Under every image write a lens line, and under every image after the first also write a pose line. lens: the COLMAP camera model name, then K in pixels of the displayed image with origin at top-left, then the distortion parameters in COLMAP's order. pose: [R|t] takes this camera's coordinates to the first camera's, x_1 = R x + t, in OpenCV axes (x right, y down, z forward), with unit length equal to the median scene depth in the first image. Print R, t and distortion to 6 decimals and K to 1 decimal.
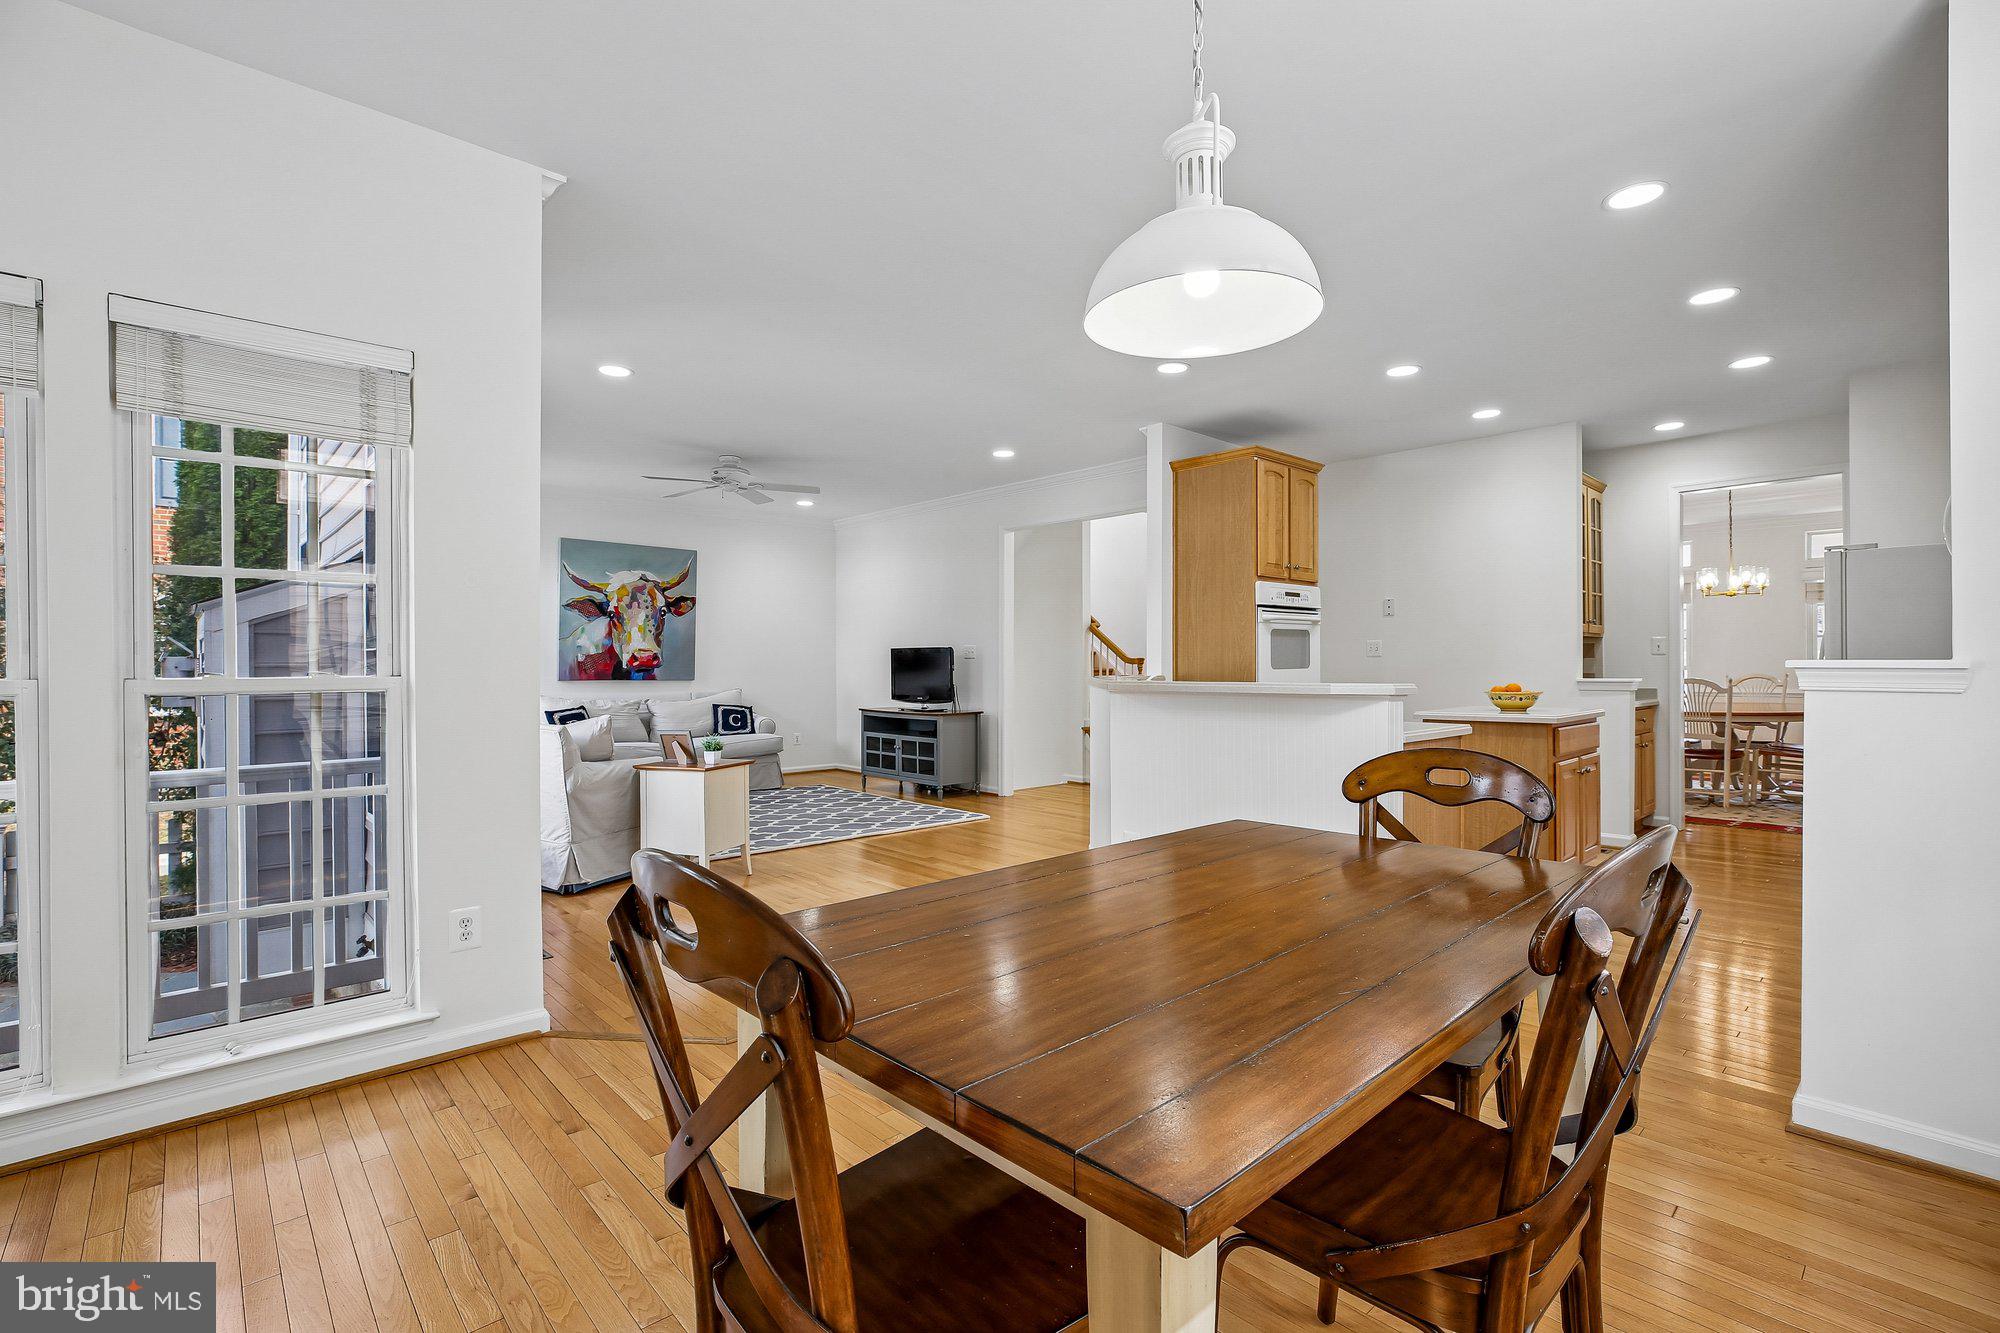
lens RADIAL K [[912.5, 0, 993.5], [0, 912.5, 667.0], [0, 0, 1]] dist [0.016032, -0.000142]
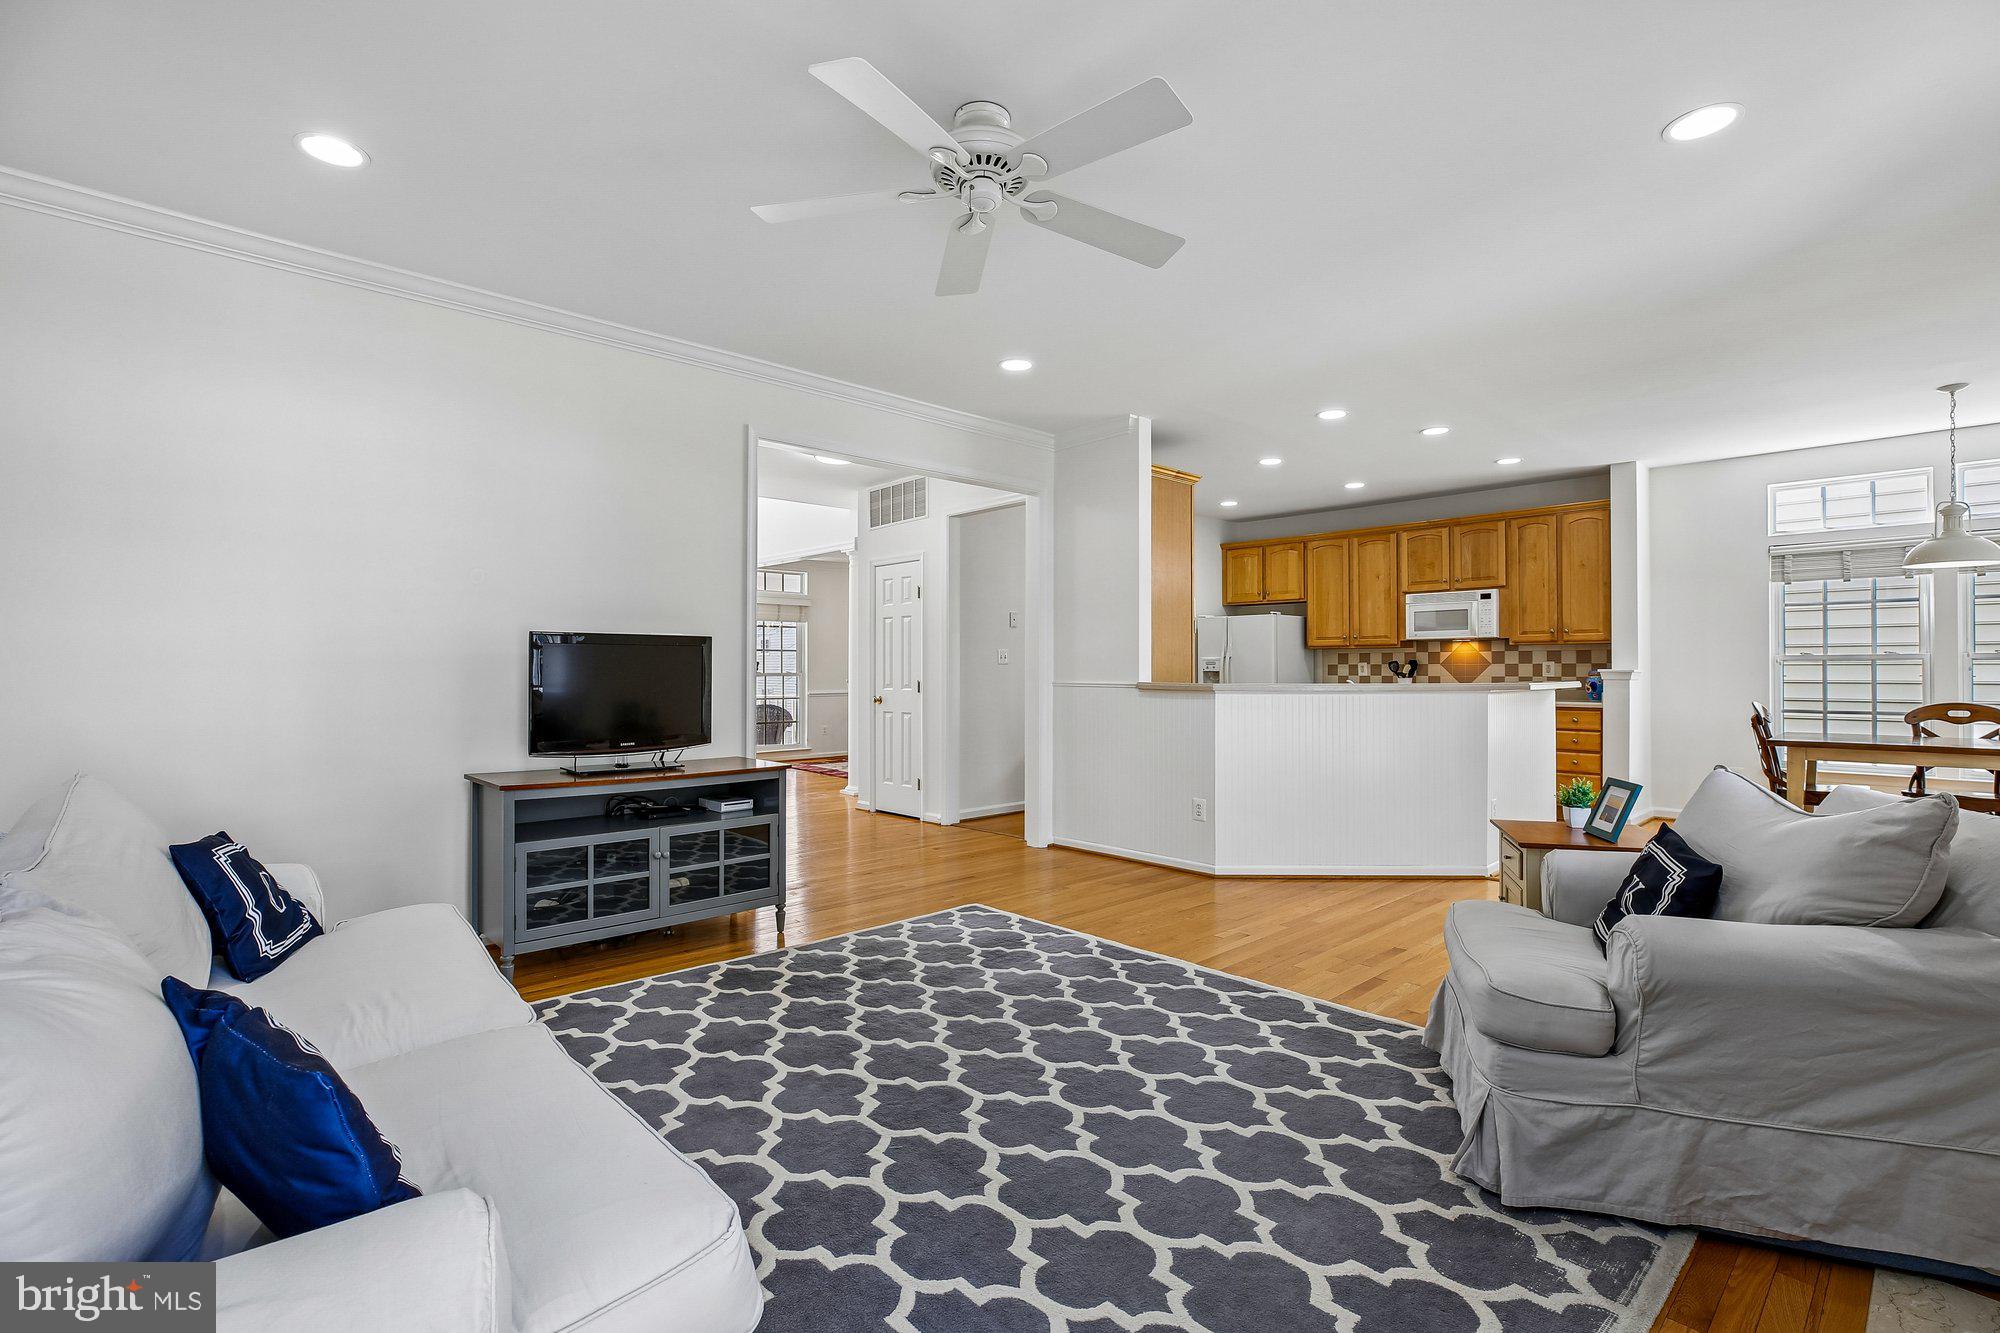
lens RADIAL K [[912.5, 0, 993.5], [0, 912.5, 667.0], [0, 0, 1]] dist [0.016032, -0.000142]
pose [[0.020219, 0.003714, 0.999789, -0.548324], [-0.004401, 0.999984, -0.003626, -0.003352], [-0.999786, -0.004327, 0.020235, 0.824592]]
